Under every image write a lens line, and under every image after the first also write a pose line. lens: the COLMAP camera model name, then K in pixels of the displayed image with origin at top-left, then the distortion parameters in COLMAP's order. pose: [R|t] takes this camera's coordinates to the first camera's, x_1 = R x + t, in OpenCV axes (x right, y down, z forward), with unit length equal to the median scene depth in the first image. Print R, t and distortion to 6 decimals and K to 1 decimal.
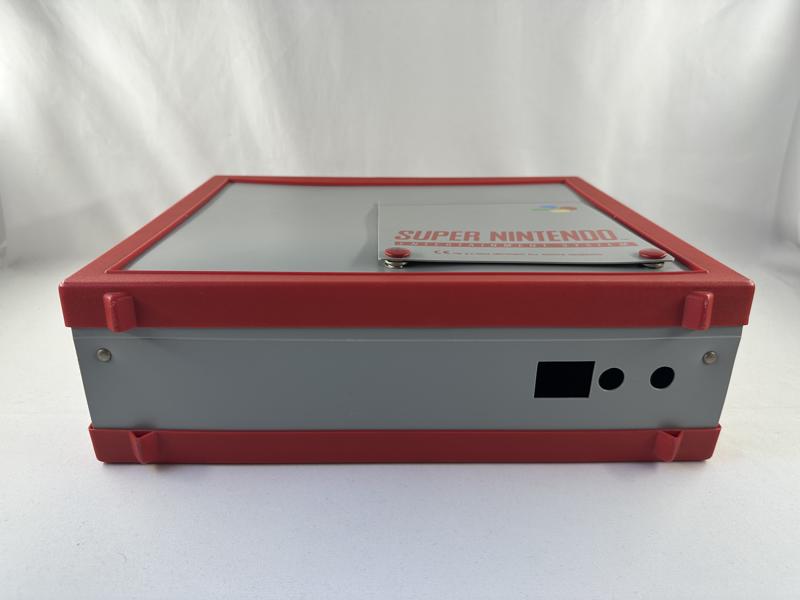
lens RADIAL K [[567.1, 0, 400.0], [0, 567.1, 300.0], [0, 0, 1]] dist [0.130951, -0.000600]
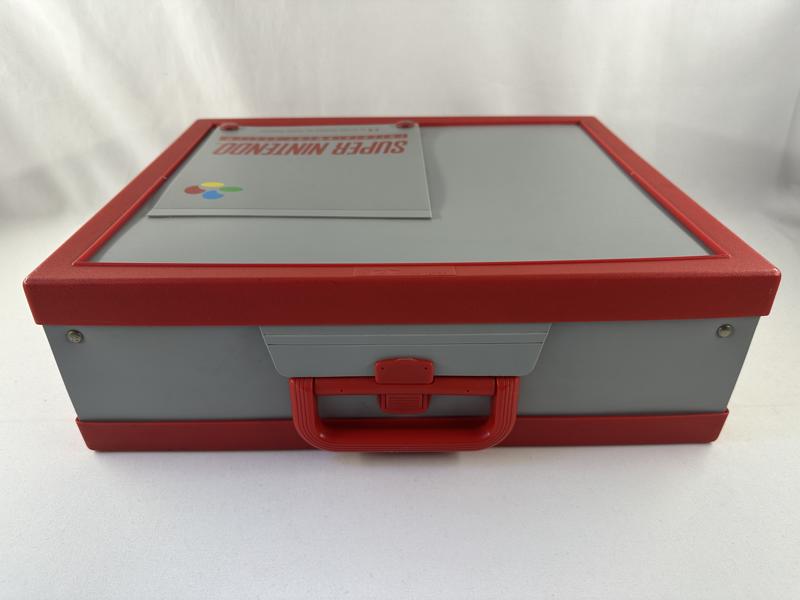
lens RADIAL K [[567.1, 0, 400.0], [0, 567.1, 300.0], [0, 0, 1]] dist [0.130951, -0.000600]
pose [[-0.999916, -0.012642, -0.002695, 0.004889], [-0.009417, 0.569667, 0.821821, -0.940554], [-0.008854, 0.821778, -0.569739, 1.999057]]
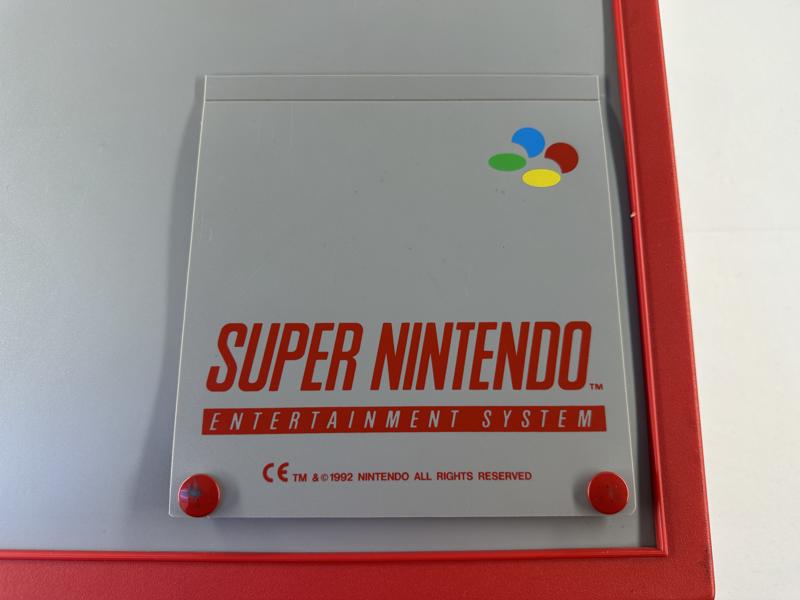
lens RADIAL K [[567.1, 0, 400.0], [0, 567.1, 300.0], [0, 0, 1]] dist [0.130951, -0.000600]
pose [[0.999691, 0.023195, -0.008939, 0.193705], [-0.005826, 0.568233, 0.822847, -0.650239], [0.024165, -0.822541, 0.568192, 0.744095]]
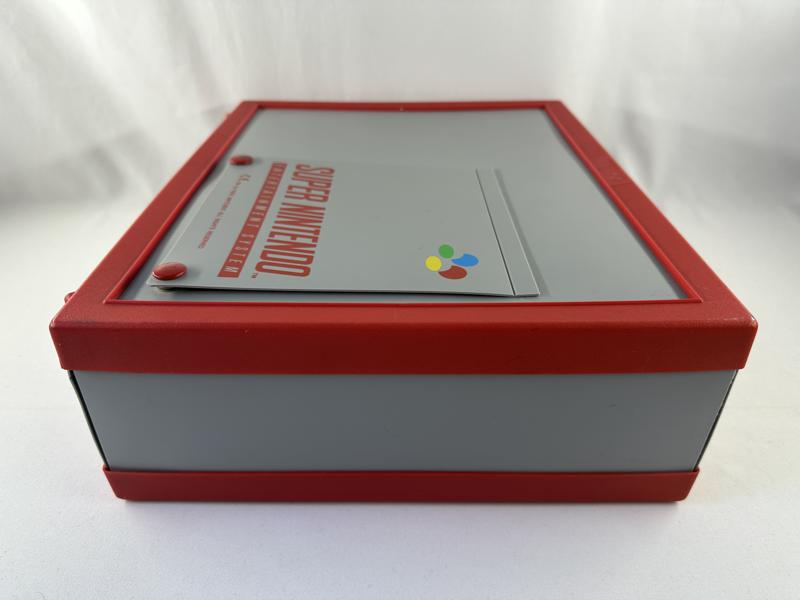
lens RADIAL K [[567.1, 0, 400.0], [0, 567.1, 300.0], [0, 0, 1]] dist [0.130951, -0.000600]
pose [[-0.024180, 0.533025, -0.845754, 1.031646], [-0.398604, 0.770704, 0.497122, -0.523818], [0.916804, 0.349141, 0.193830, 1.055917]]
